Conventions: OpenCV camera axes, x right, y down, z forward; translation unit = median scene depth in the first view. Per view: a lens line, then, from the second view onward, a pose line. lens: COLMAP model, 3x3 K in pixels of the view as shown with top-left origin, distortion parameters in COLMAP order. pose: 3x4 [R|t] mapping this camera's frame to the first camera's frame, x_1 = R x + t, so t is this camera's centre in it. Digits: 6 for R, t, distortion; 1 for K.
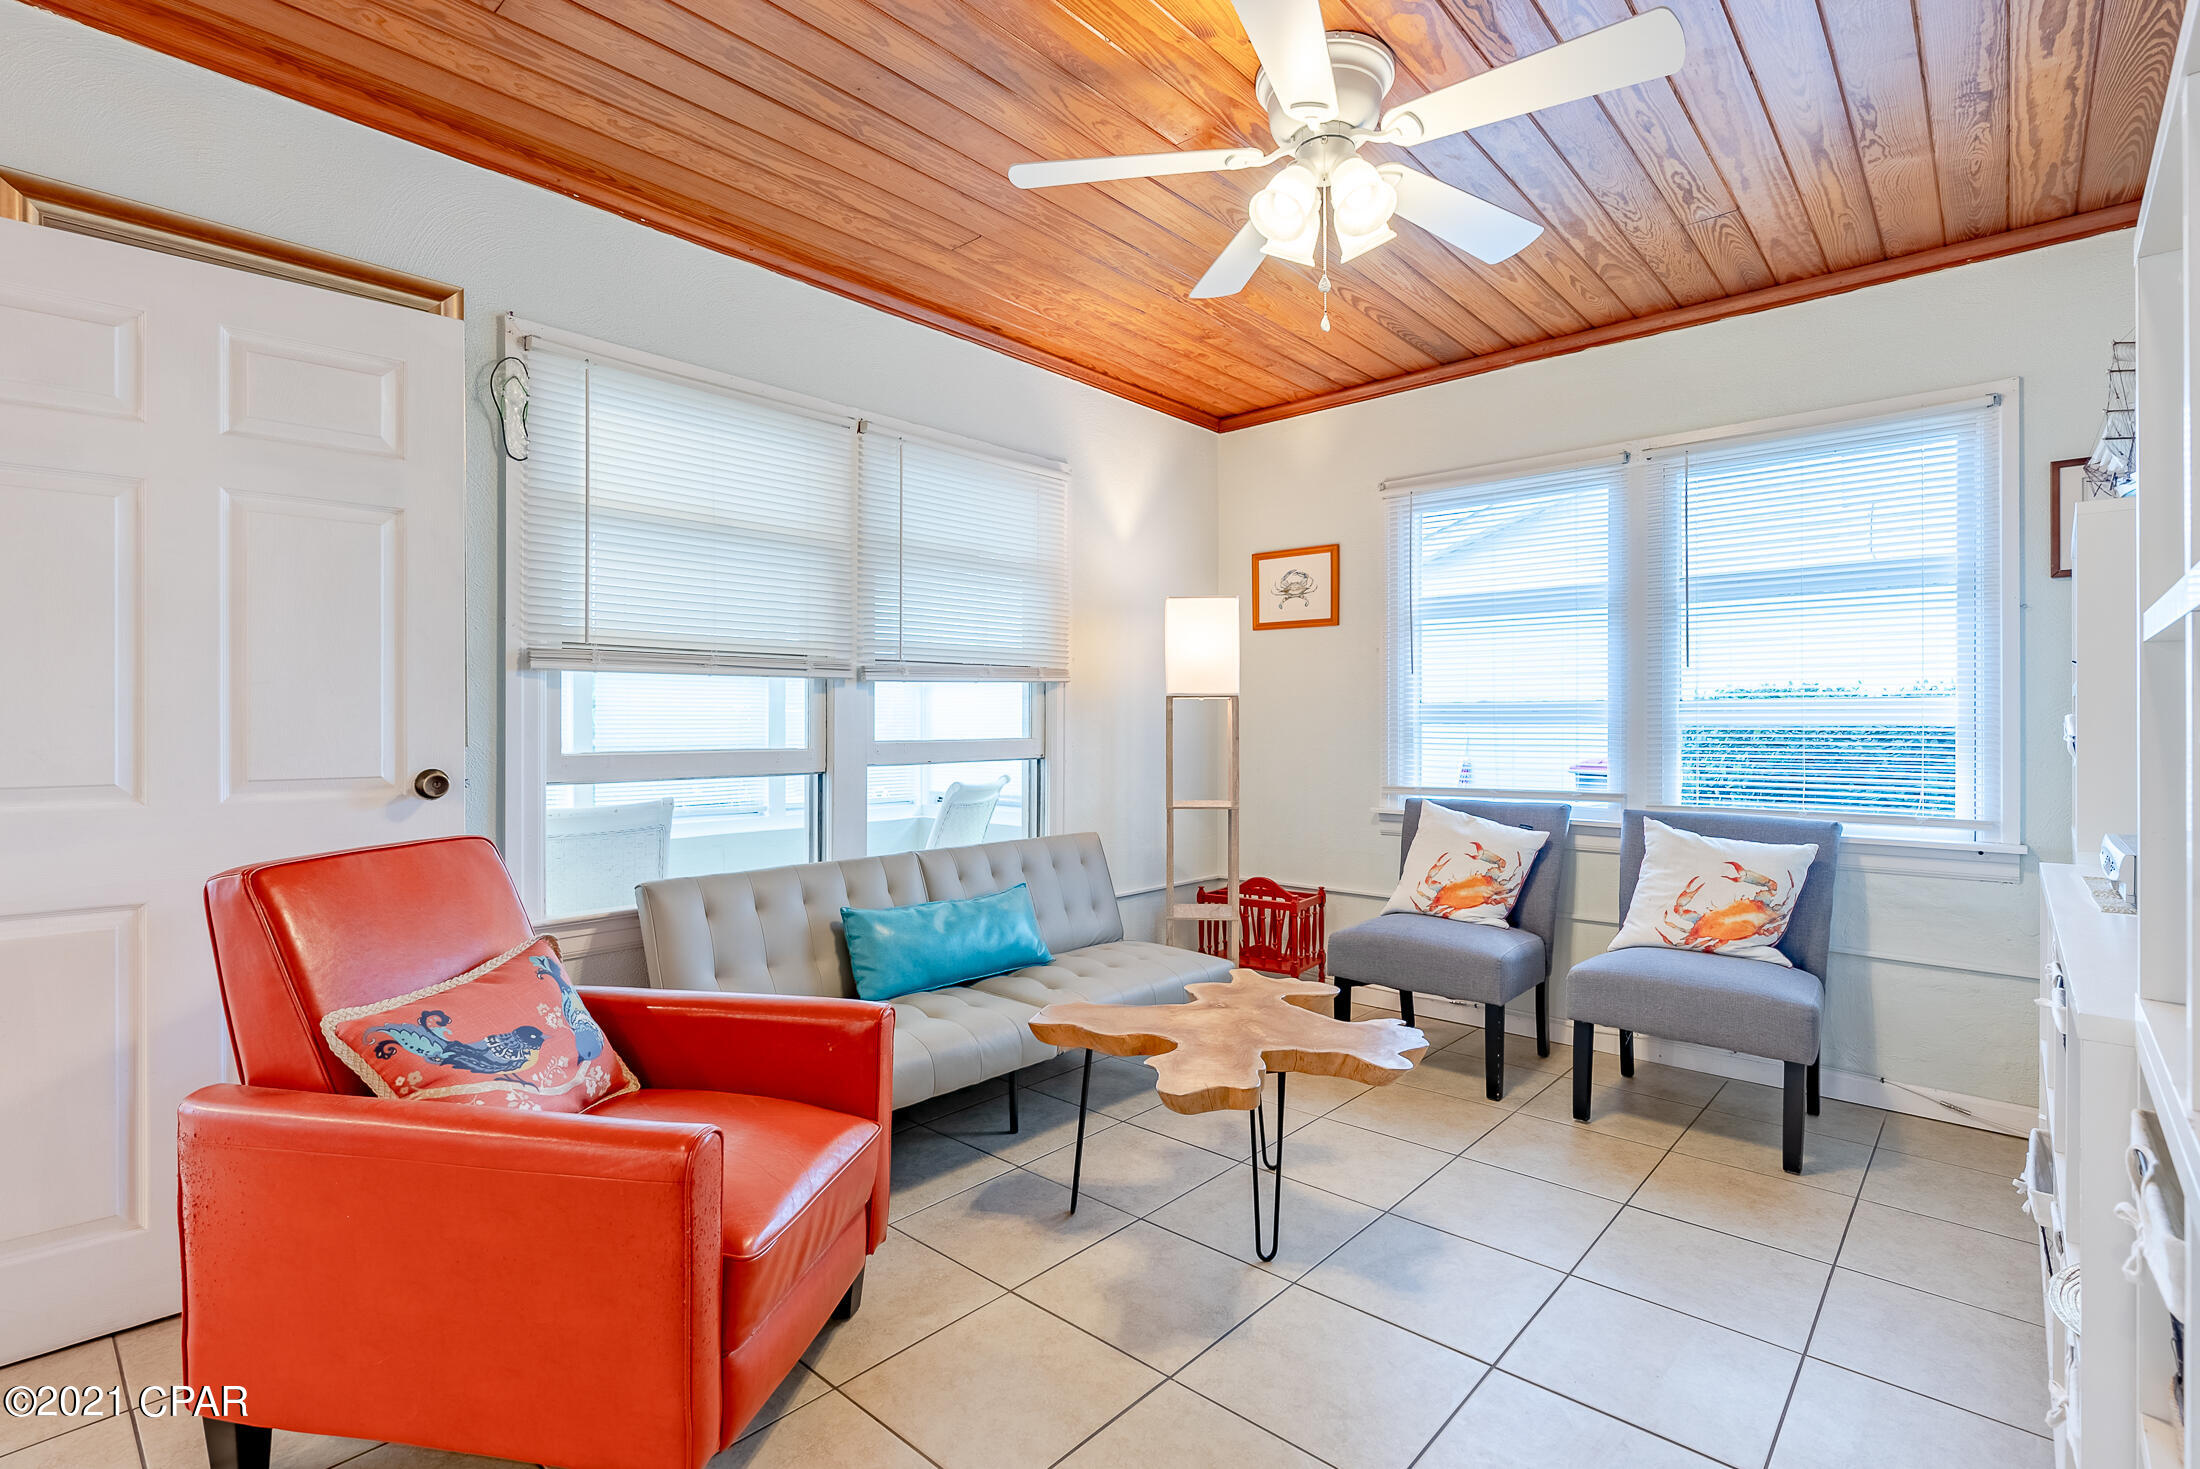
lens RADIAL K [[1069.3, 0, 1069.8], [0, 1069.3, 715.1], [0, 0, 1]] dist [-0.001447, -0.000159]
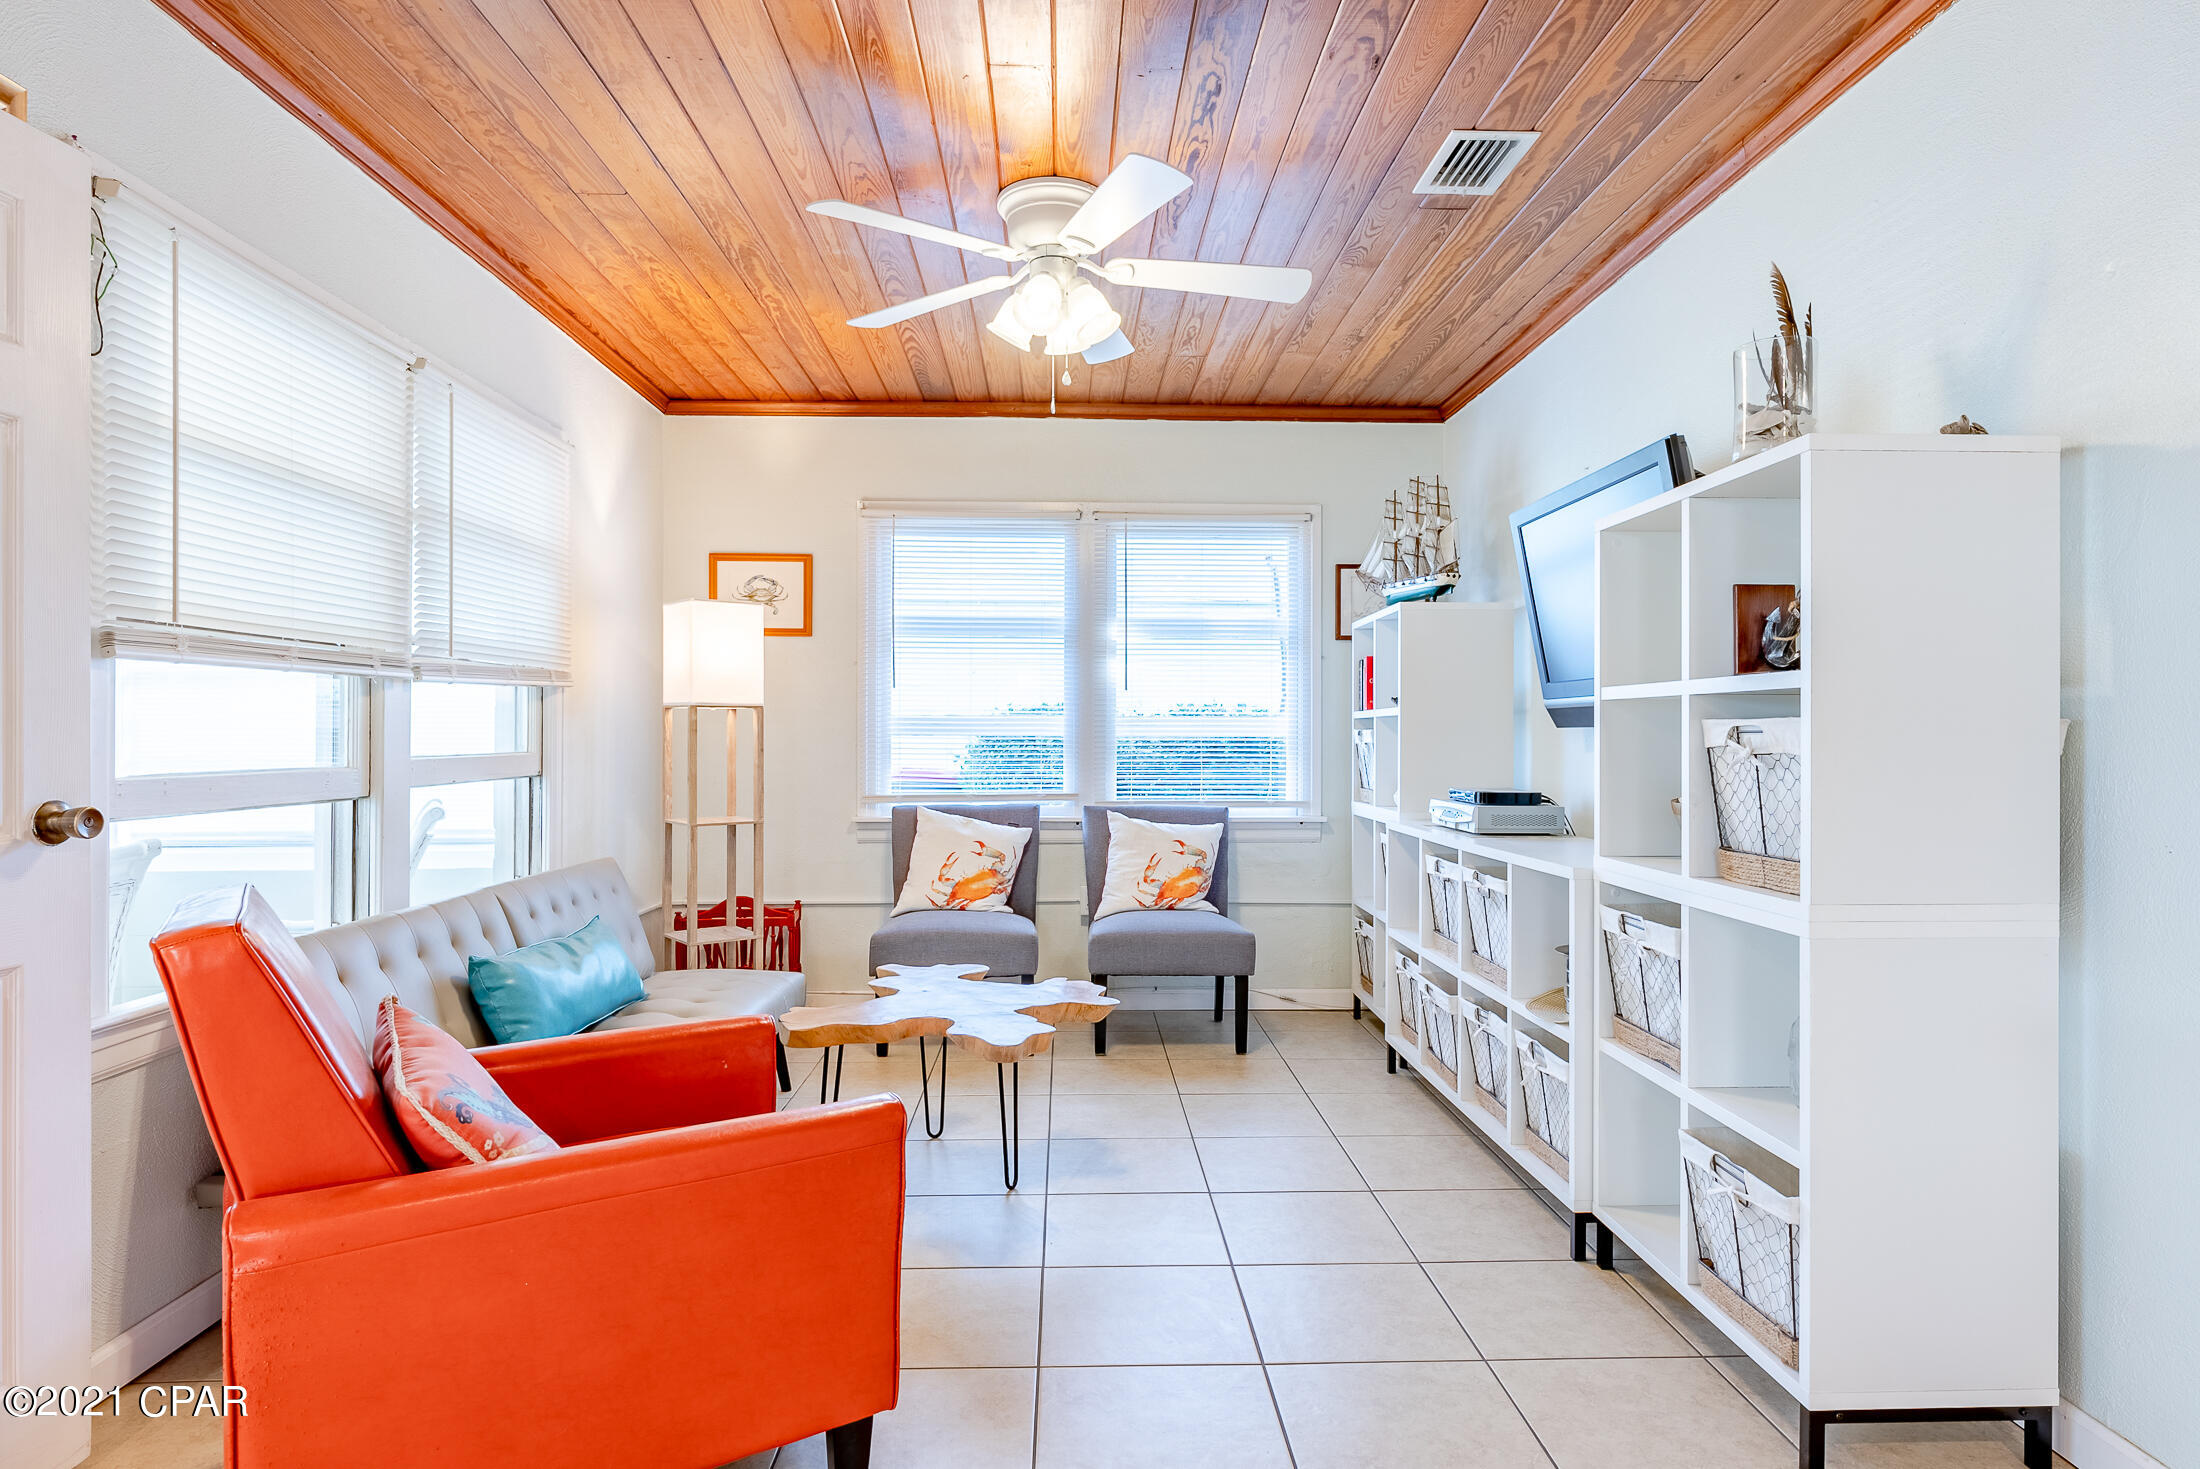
lens RADIAL K [[1218.0, 0, 1181.2], [0, 1218.0, 730.8], [0, 0, 1]] dist [-0.002199, 0.000006]
pose [[0.695018, 0.002618, 0.718987, -0.390332], [-0.006385, 0.999976, 0.002530, -0.001248], [-0.718964, -0.006349, 0.695019, -0.041608]]
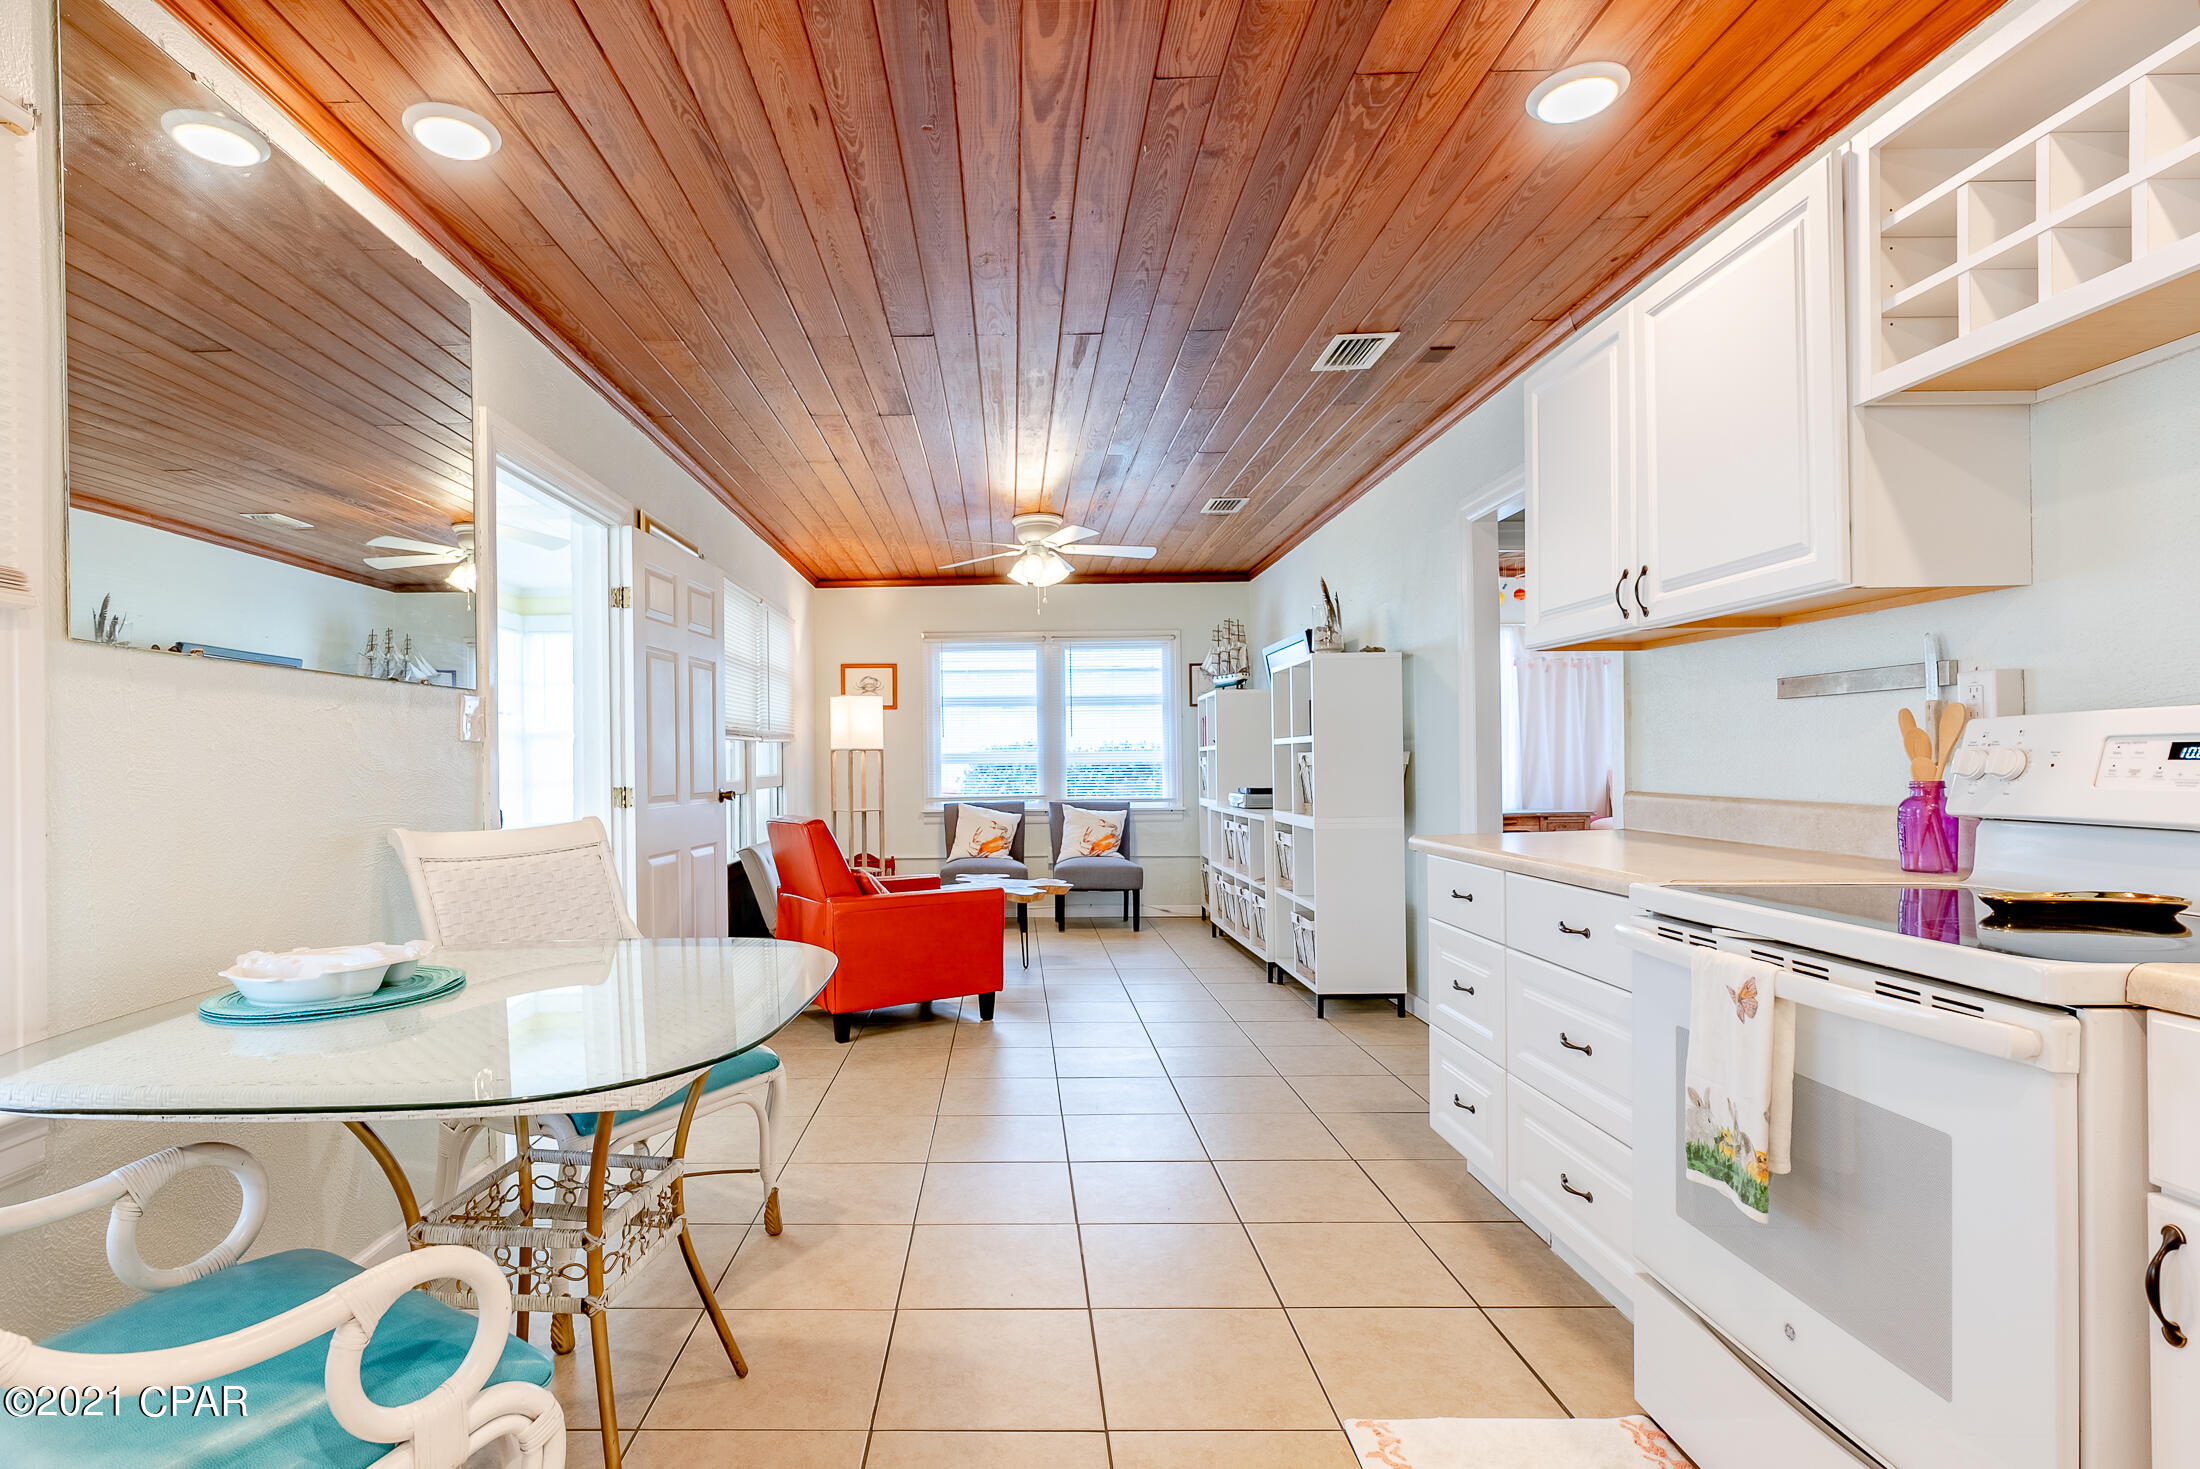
lens RADIAL K [[1069.3, 0, 1069.8], [0, 1069.3, 715.1], [0, 0, 1]] dist [-0.001447, -0.000159]
pose [[0.724998, 0.020431, 0.688448, -0.928162], [0.007478, 0.999268, -0.037530, -0.006171], [-0.688710, 0.032357, 0.724314, -0.595453]]
